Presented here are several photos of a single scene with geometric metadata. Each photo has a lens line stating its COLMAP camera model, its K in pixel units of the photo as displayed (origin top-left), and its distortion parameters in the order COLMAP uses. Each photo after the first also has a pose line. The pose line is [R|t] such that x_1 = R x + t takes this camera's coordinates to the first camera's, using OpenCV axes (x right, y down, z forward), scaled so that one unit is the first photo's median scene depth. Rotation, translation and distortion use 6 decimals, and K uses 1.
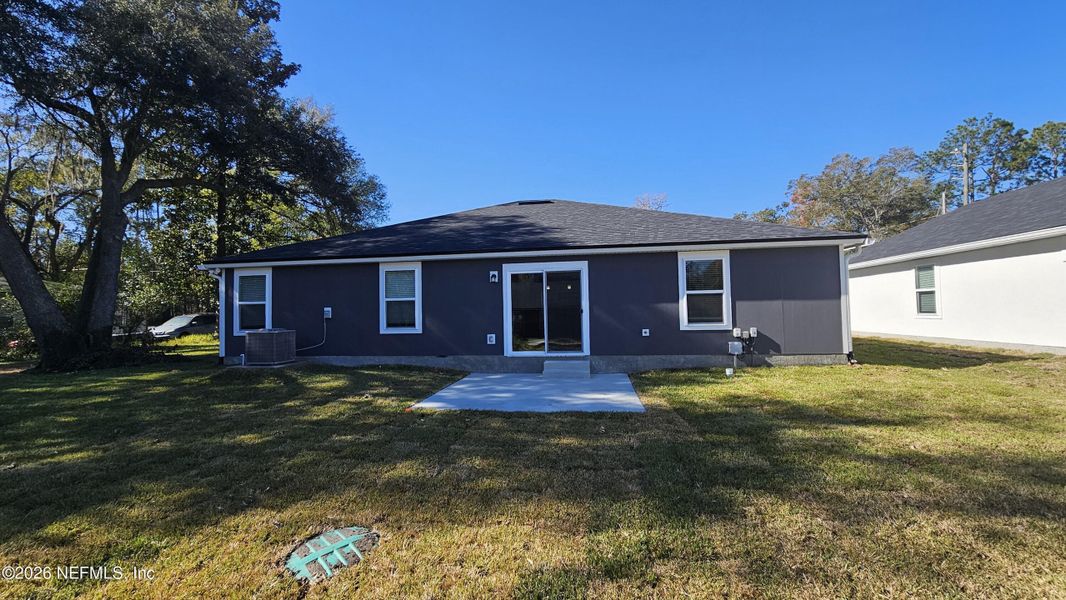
lens RADIAL K [[433.8, 0, 532.6], [0, 433.8, 296.1], [0, 0, 1]] dist [0.002594, -0.001944]
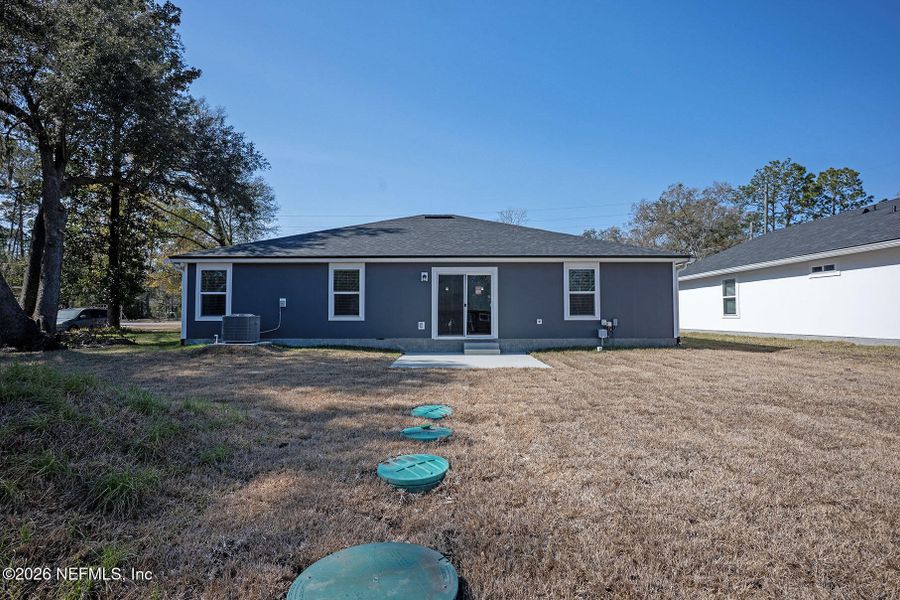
lens RADIAL K [[431.5, 0, 449.2], [0, 431.5, 302.6], [0, 0, 1]] dist [-0.001108, 0.003624]
pose [[0.989802, 0.023155, 0.140557, -0.139436], [-0.023073, 0.999731, -0.002219, 0.022984], [-0.140571, -0.001047, 0.990070, -0.193587]]
